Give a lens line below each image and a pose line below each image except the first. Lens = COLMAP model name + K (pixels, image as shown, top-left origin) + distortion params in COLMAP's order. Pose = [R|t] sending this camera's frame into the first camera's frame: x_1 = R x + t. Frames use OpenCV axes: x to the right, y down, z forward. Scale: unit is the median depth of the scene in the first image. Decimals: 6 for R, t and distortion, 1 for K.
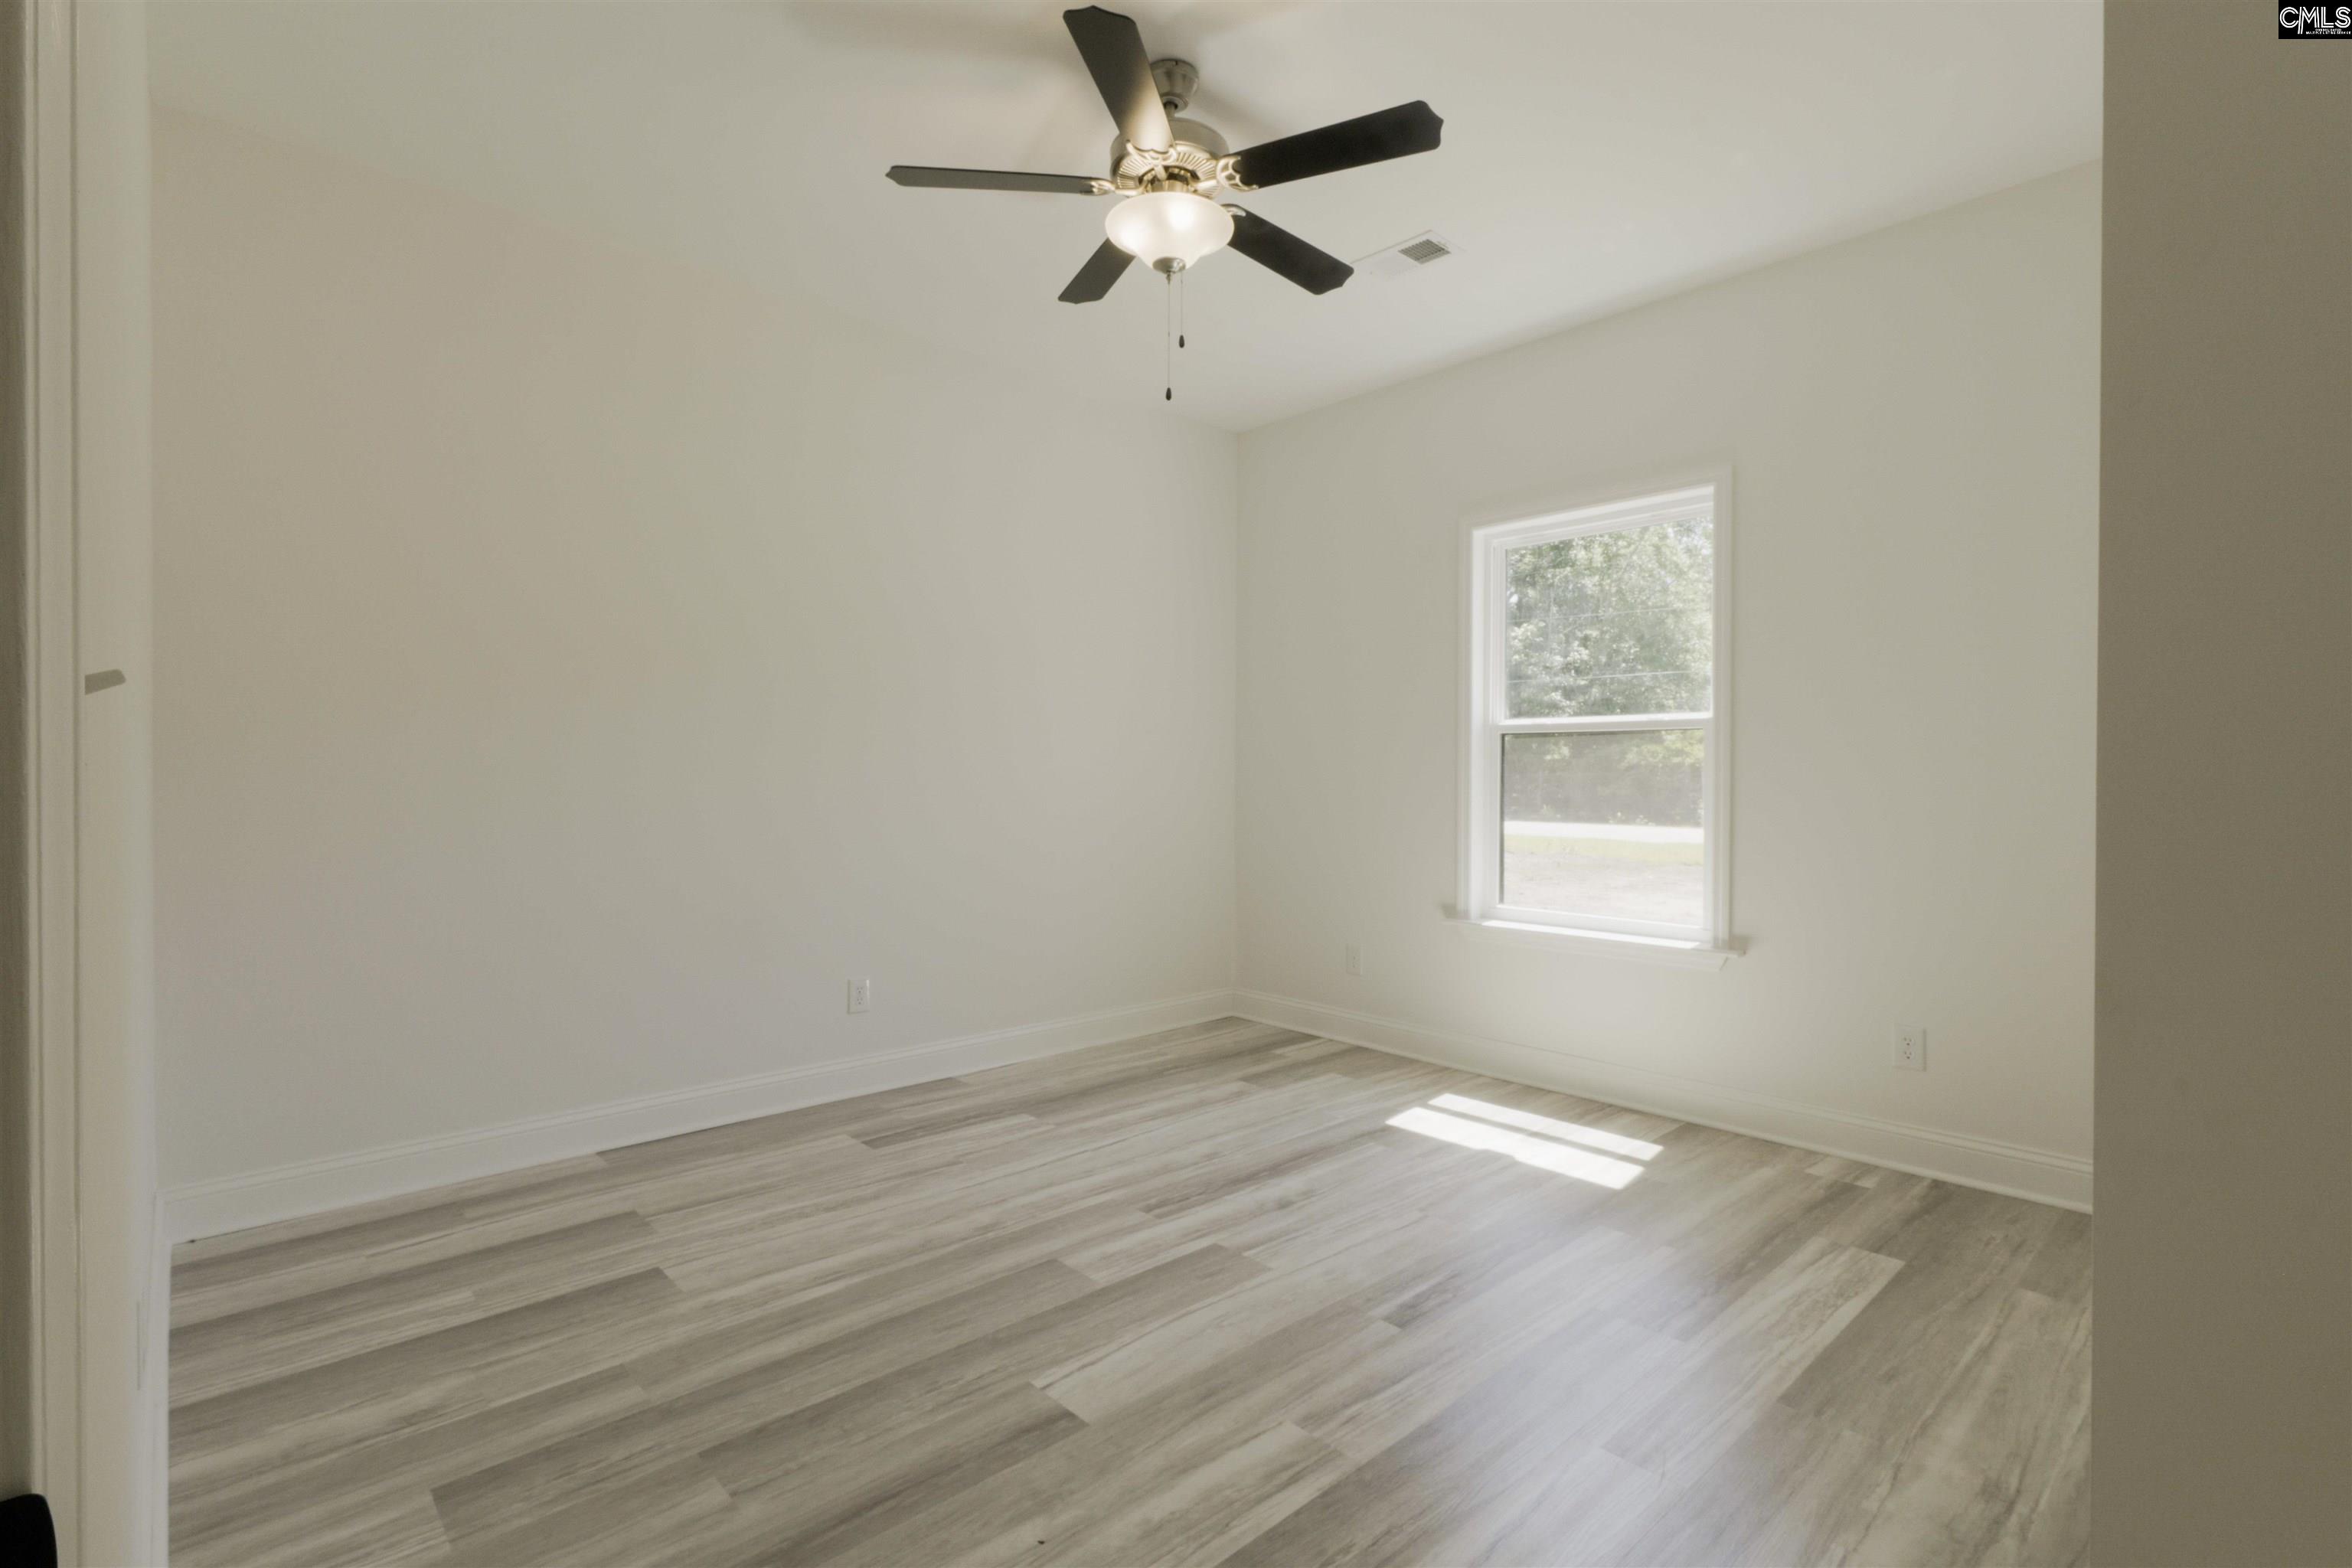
lens RADIAL K [[1118.4, 0, 1191.2], [0, 1118.4, 774.1], [0, 0, 1]] dist [0.010954, -0.000446]
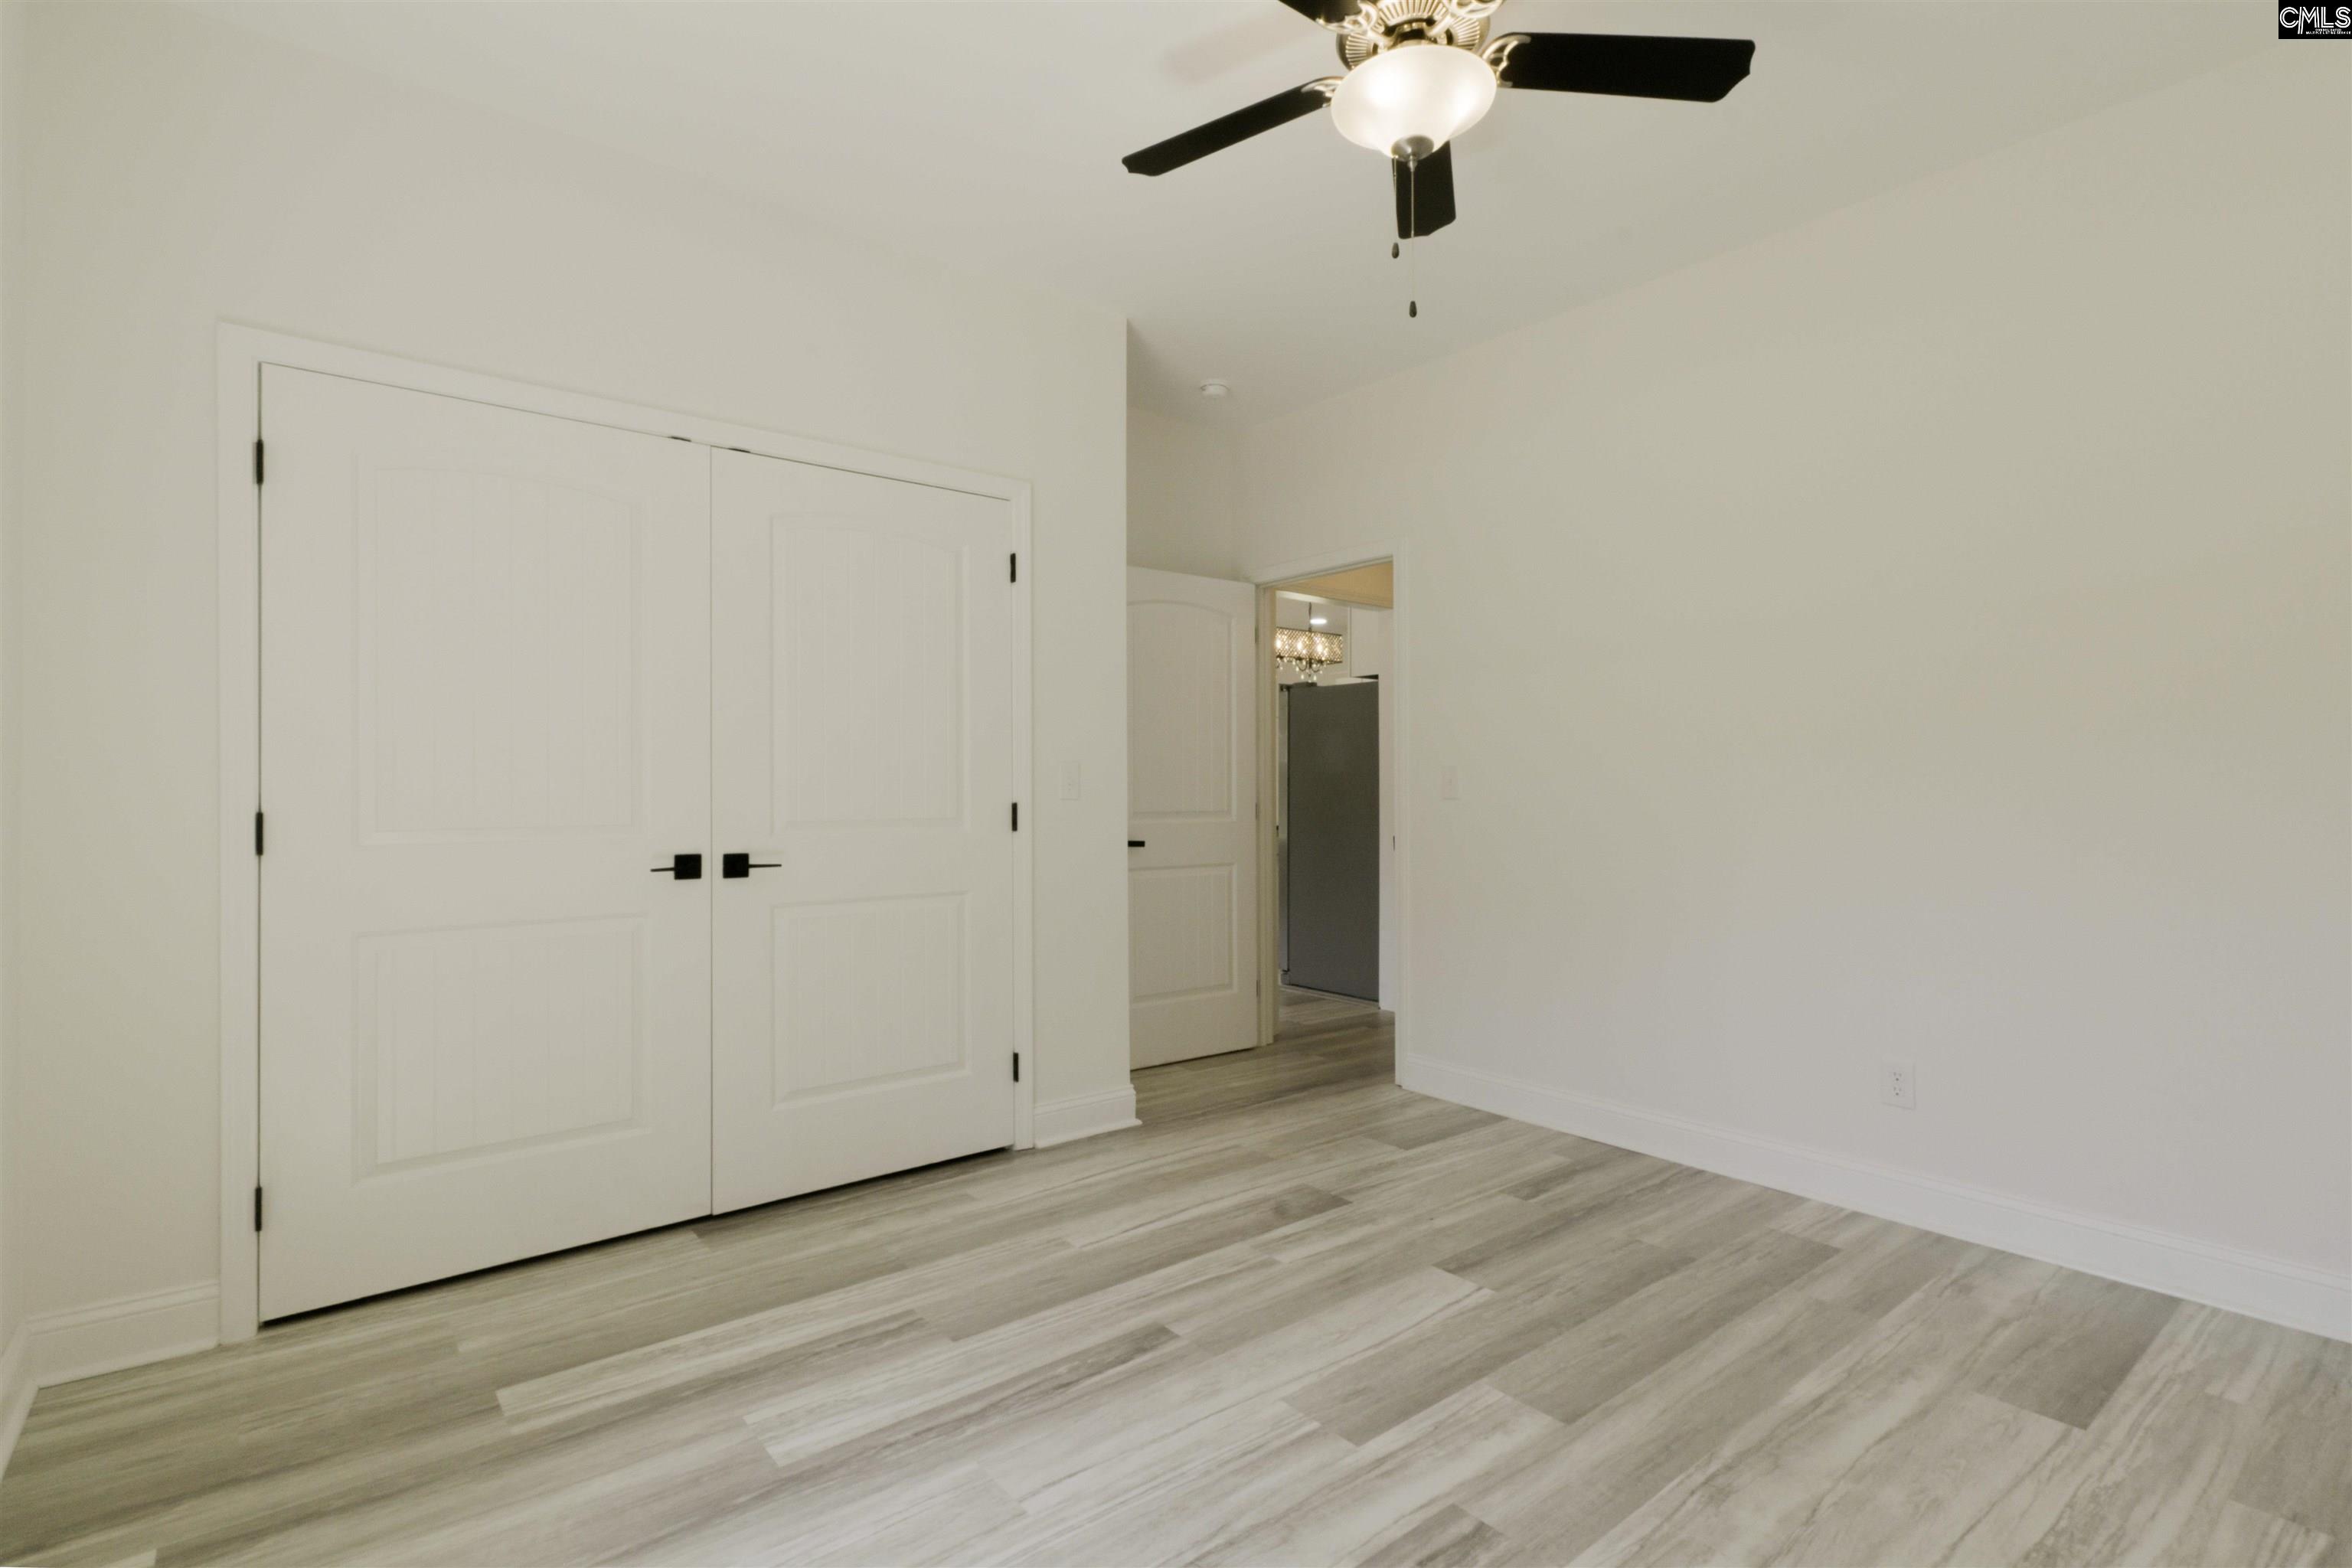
lens RADIAL K [[1118.4, 0, 1178.7], [0, 1118.4, 794.3], [0, 0, 1]] dist [0.010954, -0.000446]
pose [[-0.996992, -0.001432, 0.077493, 0.094637], [-0.001126, 0.999991, 0.003992, 0.000925], [-0.077498, 0.003893, -0.996985, 2.024297]]
